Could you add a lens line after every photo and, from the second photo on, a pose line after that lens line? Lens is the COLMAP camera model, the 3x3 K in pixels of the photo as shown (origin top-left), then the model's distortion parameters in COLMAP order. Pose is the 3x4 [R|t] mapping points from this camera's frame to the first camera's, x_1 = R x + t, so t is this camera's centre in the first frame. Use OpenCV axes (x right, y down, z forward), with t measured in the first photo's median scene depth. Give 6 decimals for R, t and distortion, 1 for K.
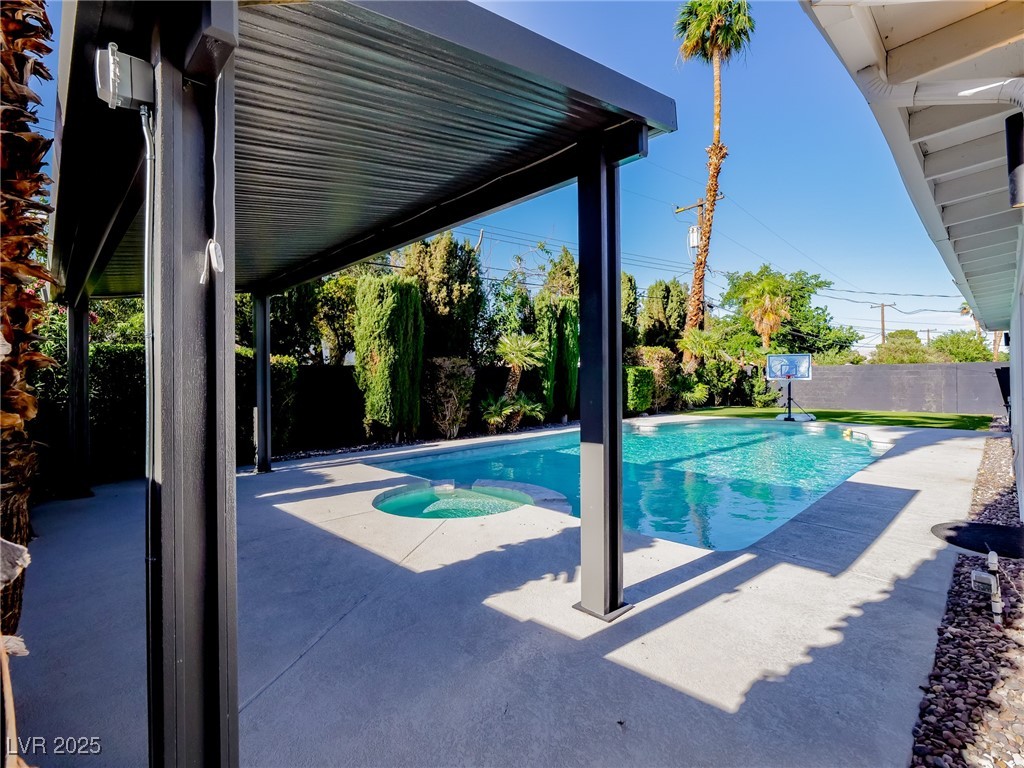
lens RADIAL K [[498.3, 0, 503.5], [0, 498.3, 370.5], [0, 0, 1]] dist [-0.017336, -0.000724]
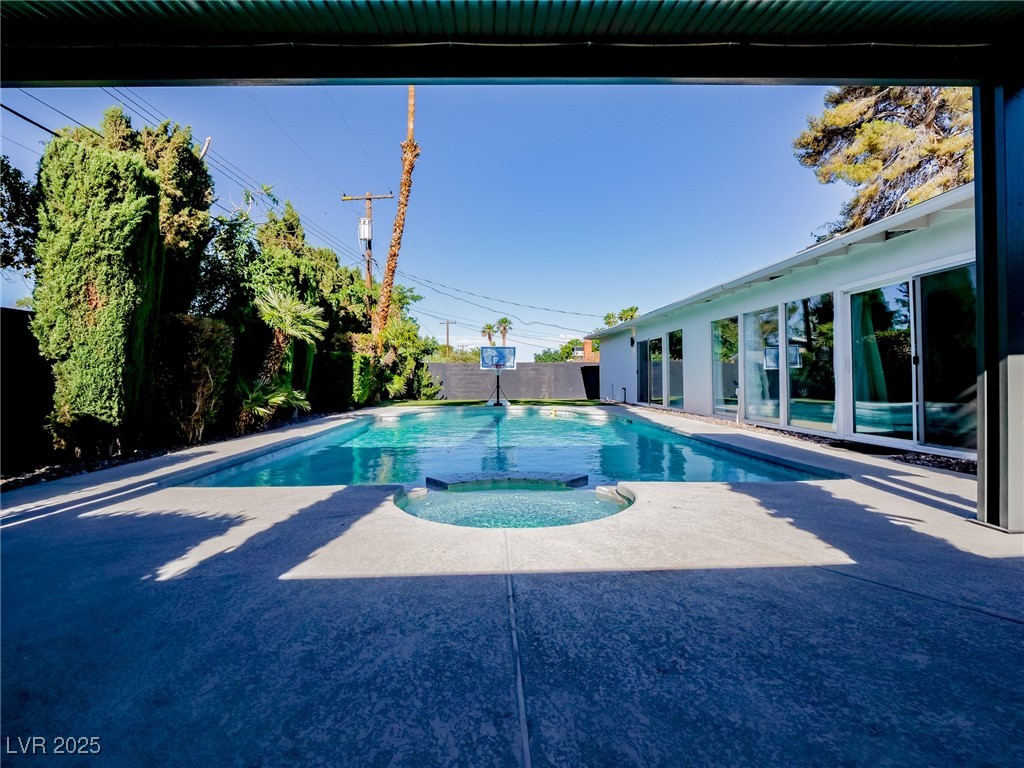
lens RADIAL K [[498.3, 0, 503.5], [0, 498.3, 370.5], [0, 0, 1]] dist [-0.017336, -0.000724]
pose [[0.671386, 0.020486, 0.740824, -0.303537], [-0.010540, 0.999781, -0.018095, 0.049911], [-0.741033, 0.004341, 0.671455, 0.277364]]
